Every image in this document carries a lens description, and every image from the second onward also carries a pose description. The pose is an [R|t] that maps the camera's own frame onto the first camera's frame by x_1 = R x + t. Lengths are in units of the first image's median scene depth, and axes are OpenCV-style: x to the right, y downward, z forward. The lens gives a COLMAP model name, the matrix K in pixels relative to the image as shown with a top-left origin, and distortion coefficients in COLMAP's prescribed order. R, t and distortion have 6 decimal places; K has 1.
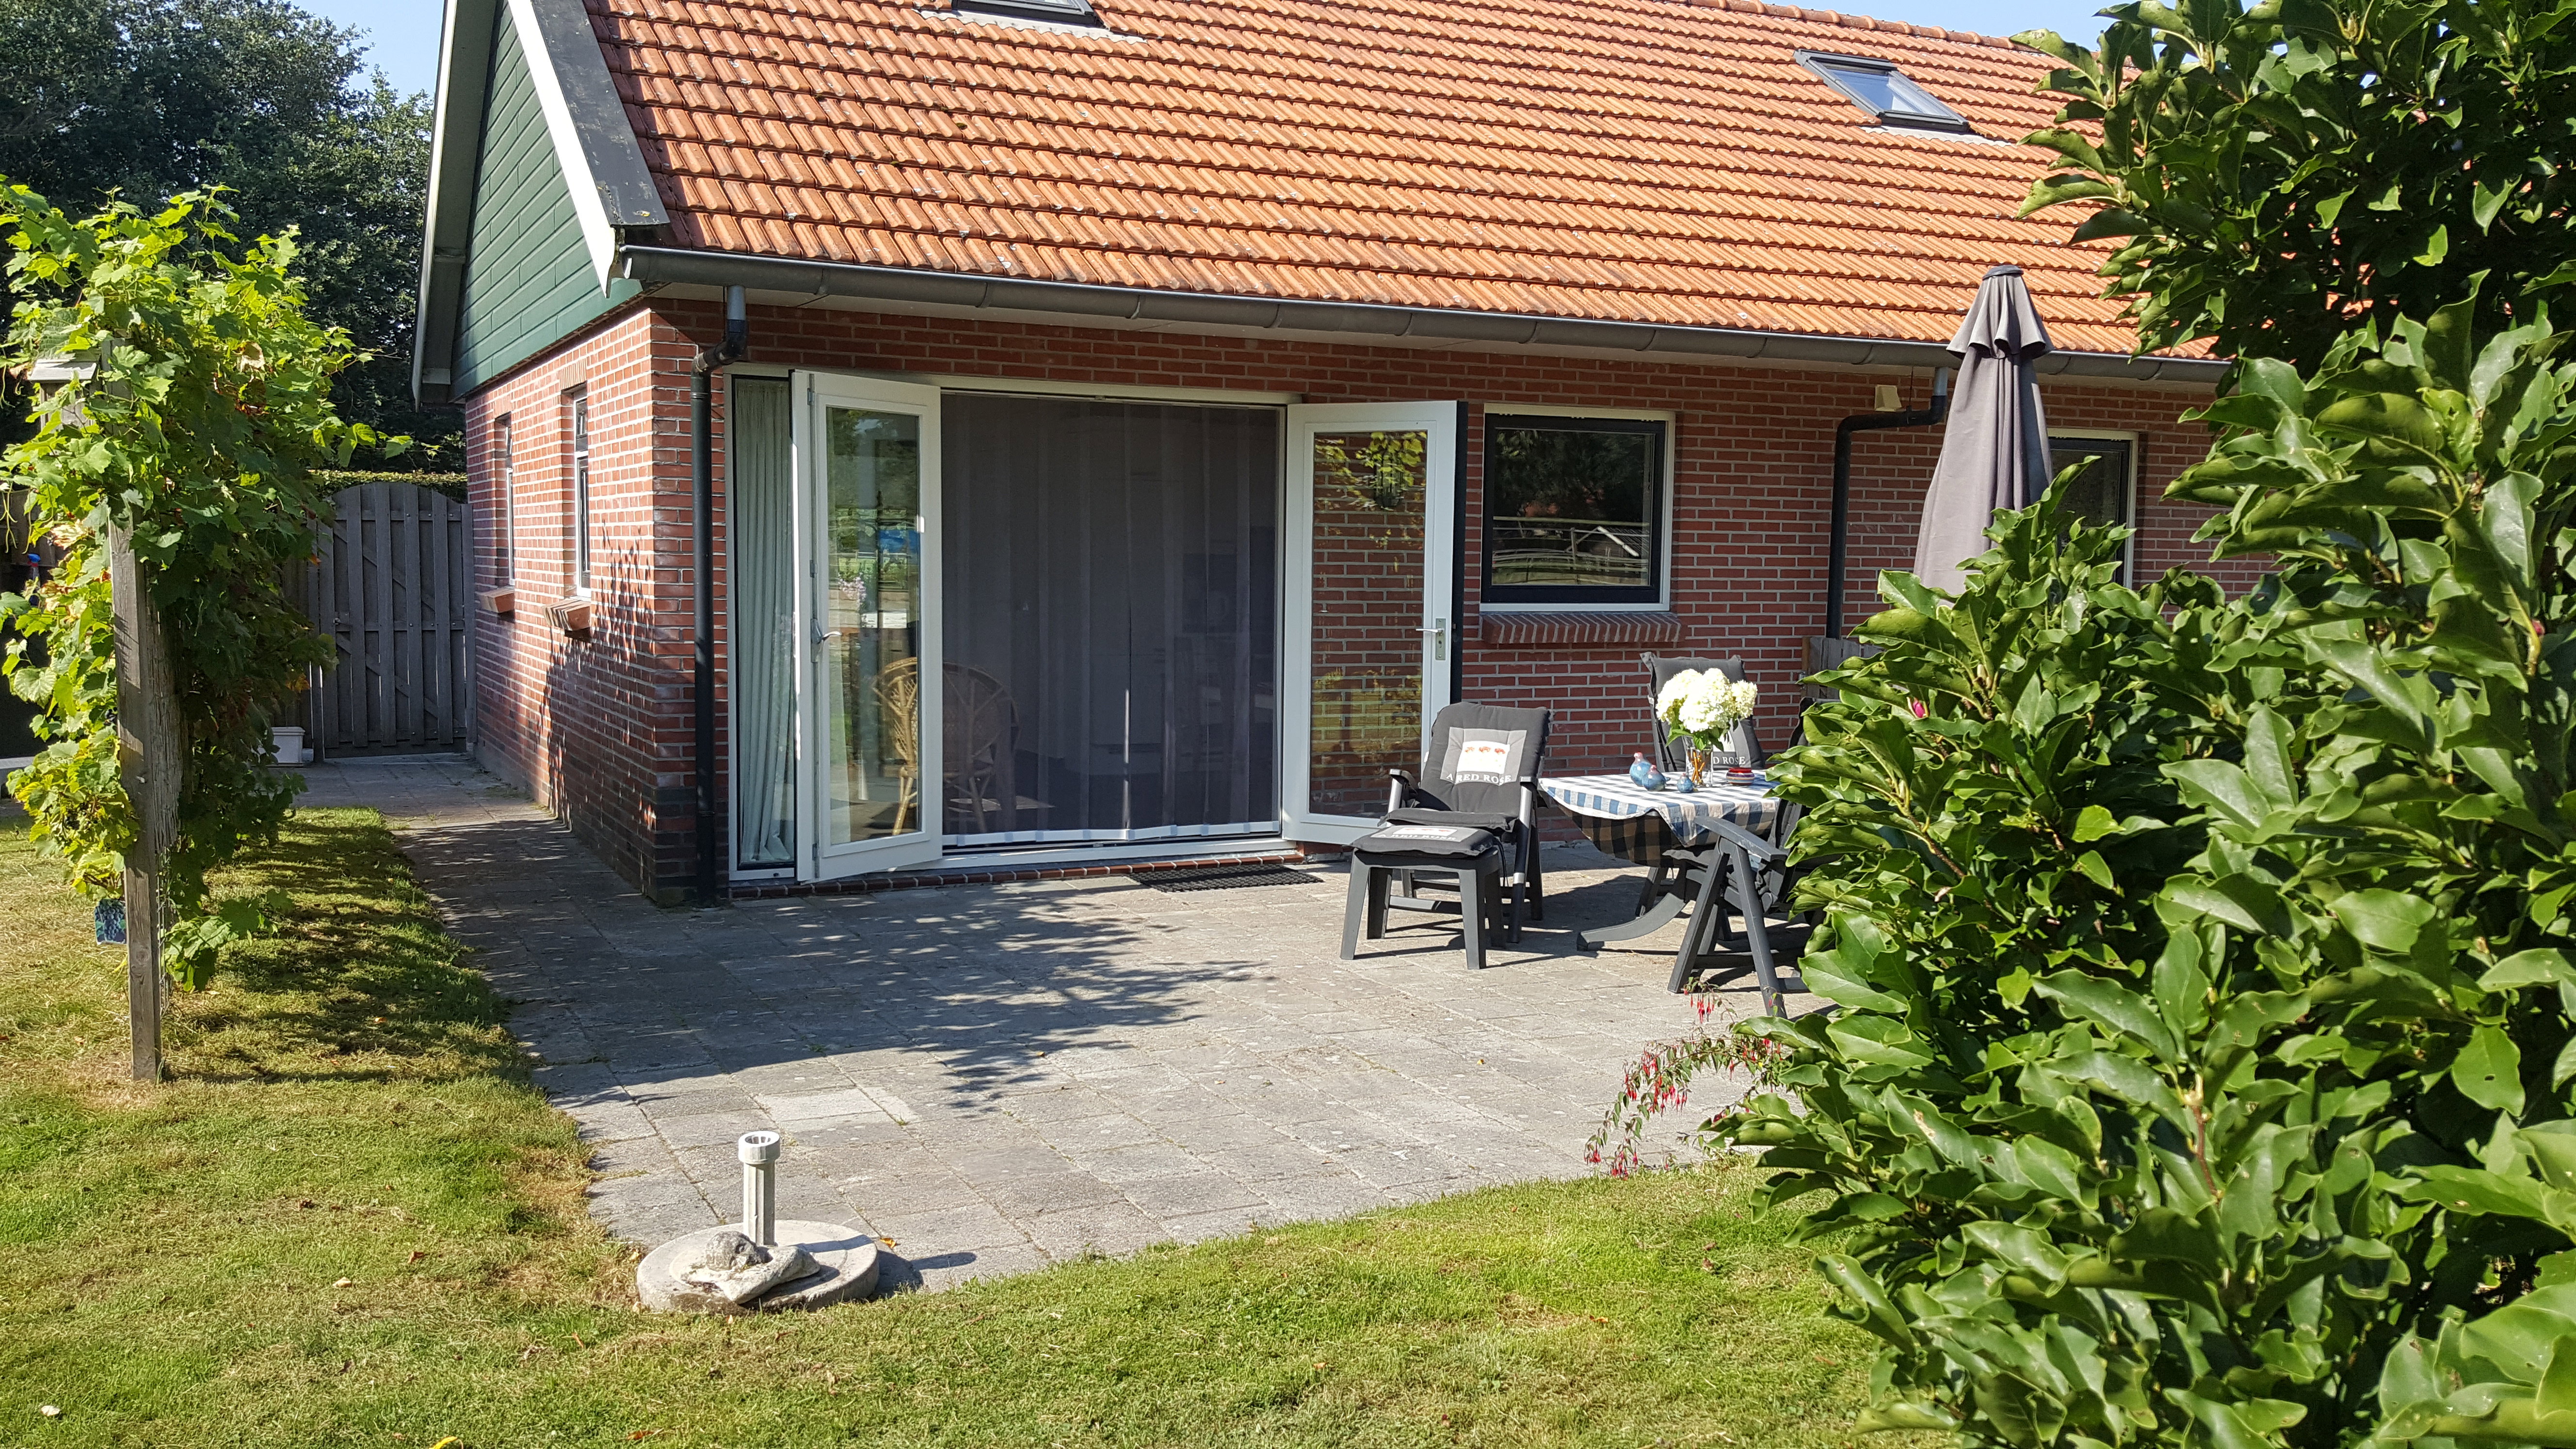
lens RADIAL K [[2072.1, 0, 1285.9], [0, 2072.1, 733.5], [0, 0, 1]] dist [-0.002887, -0.012704]
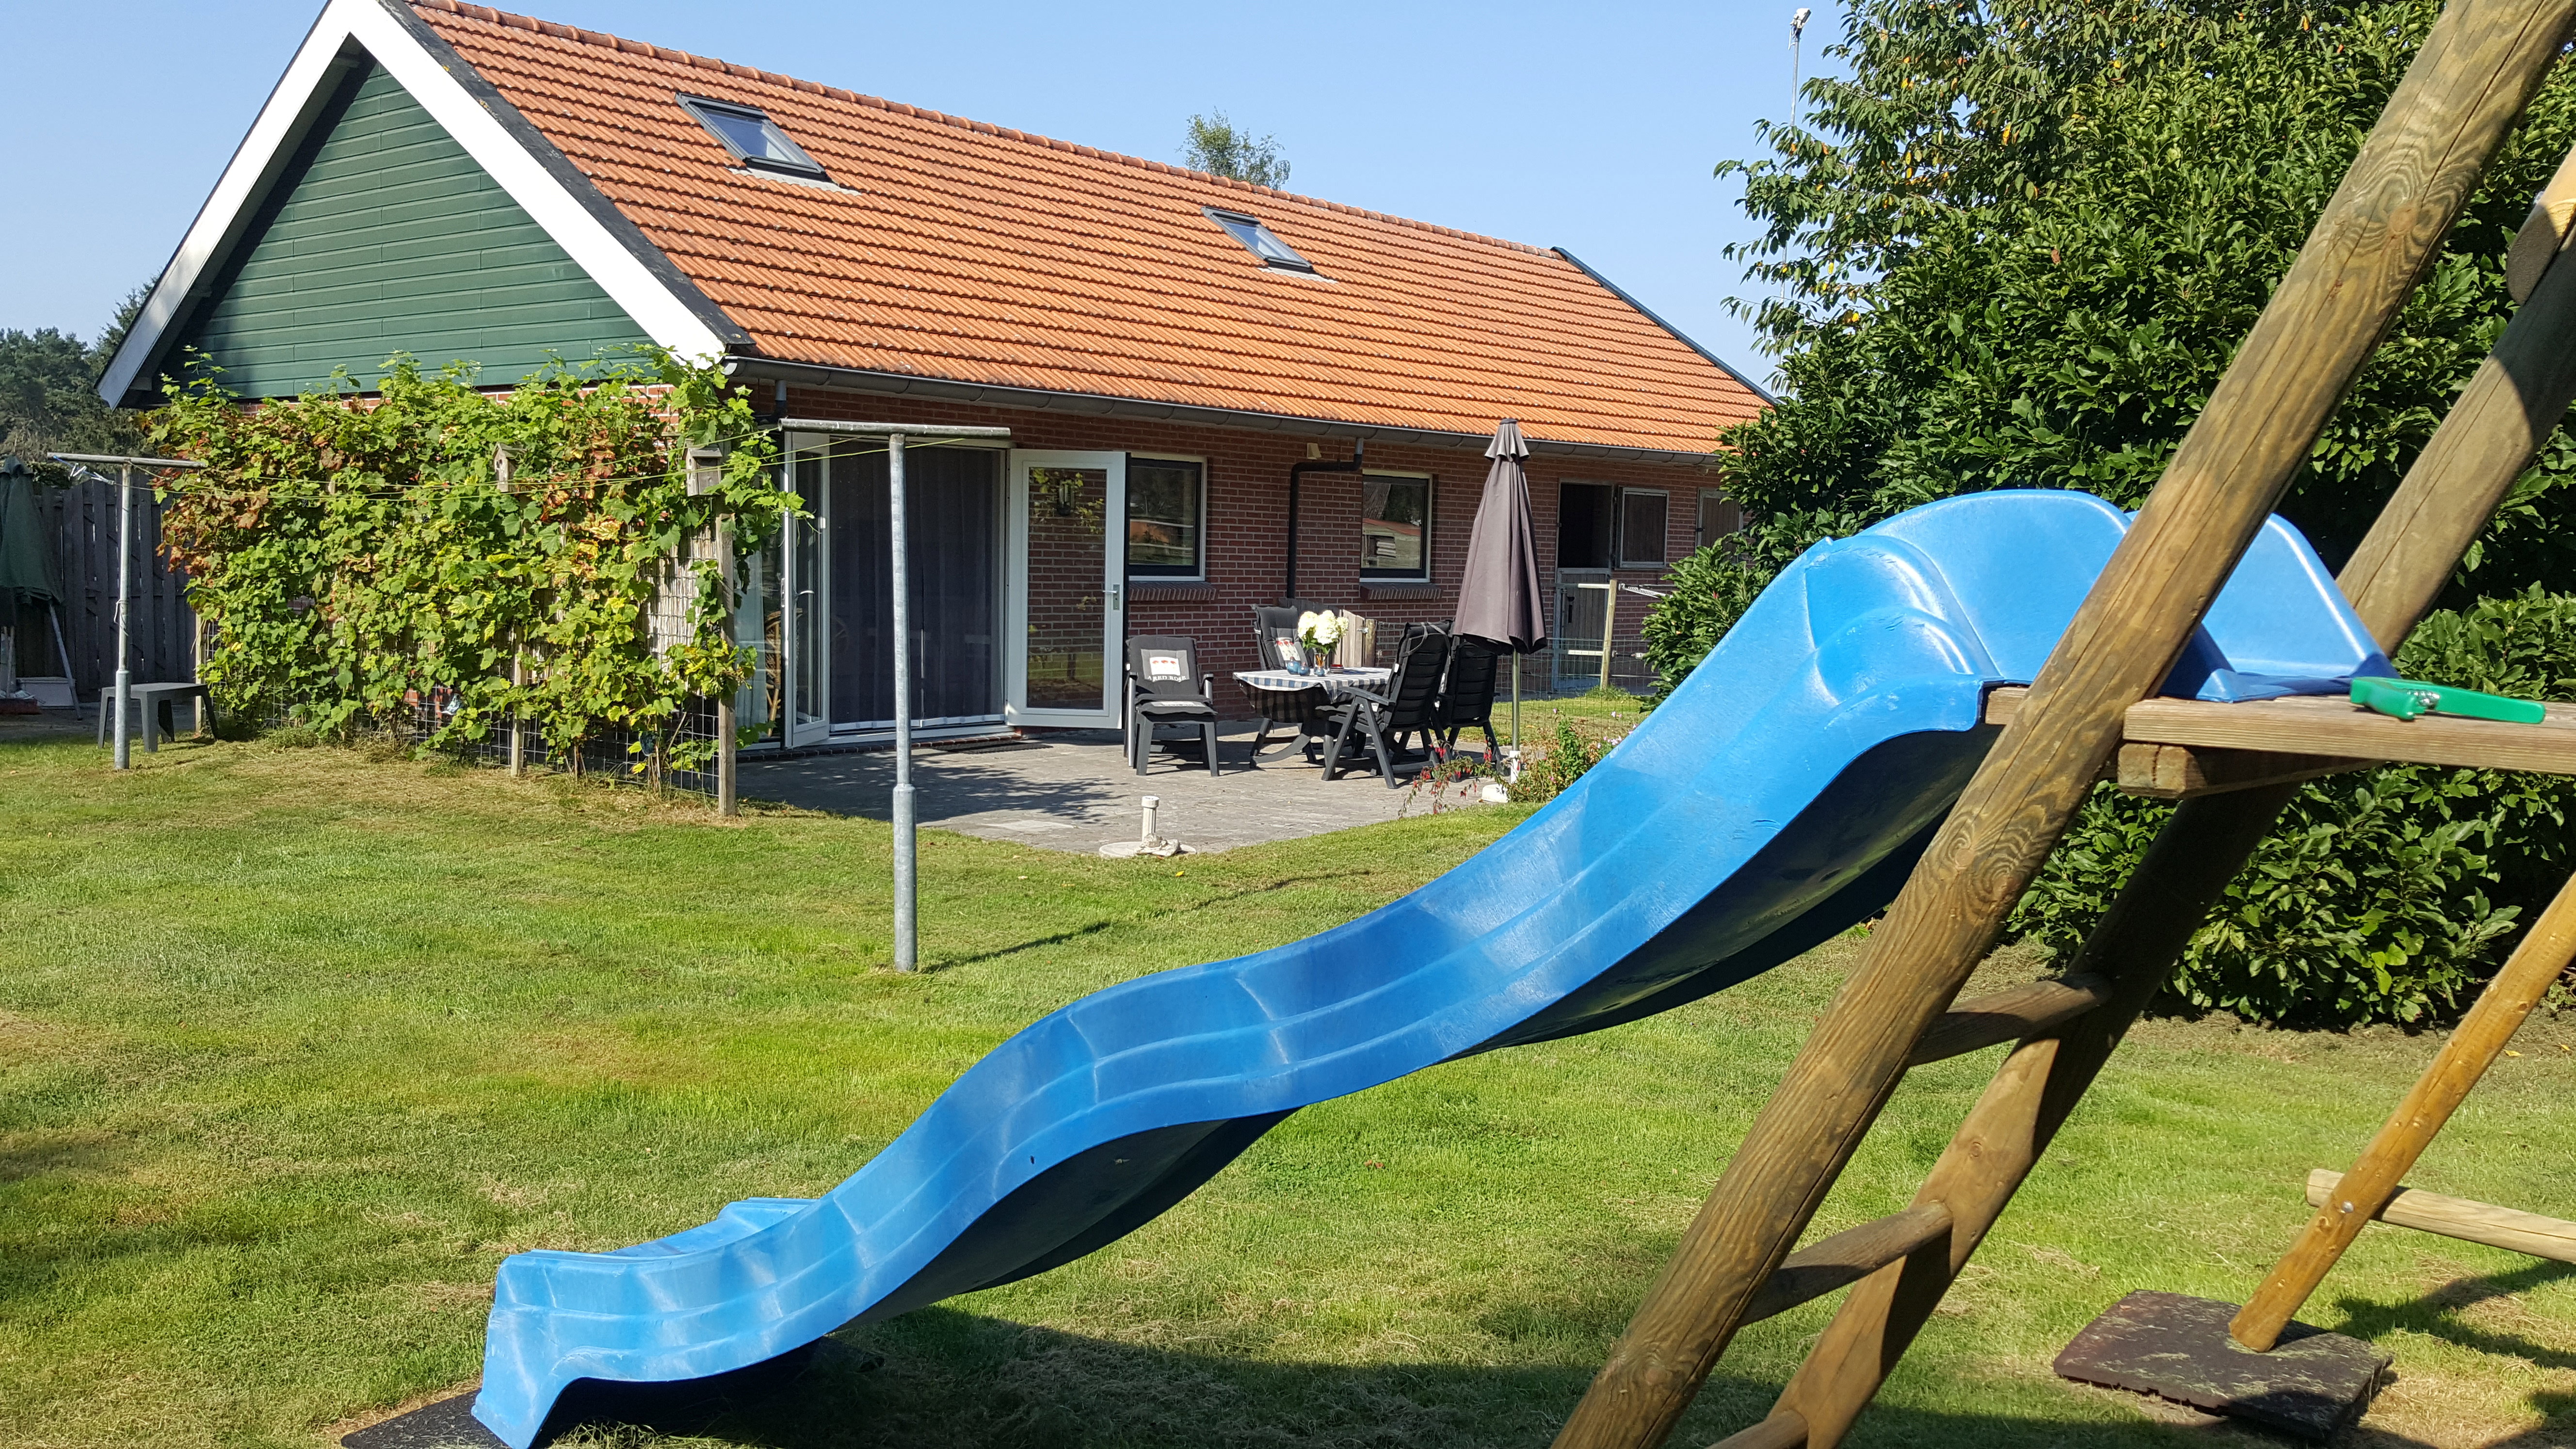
lens RADIAL K [[2072.1, 0, 1286.4], [0, 2072.1, 719.5], [0, 0, 1]] dist [-0.002887, -0.012704]
pose [[0.900238, -0.027038, 0.434558, -0.530555], [0.025138, 0.999633, 0.010121, 0.038781], [-0.434672, 0.001813, 0.900587, -0.547445]]
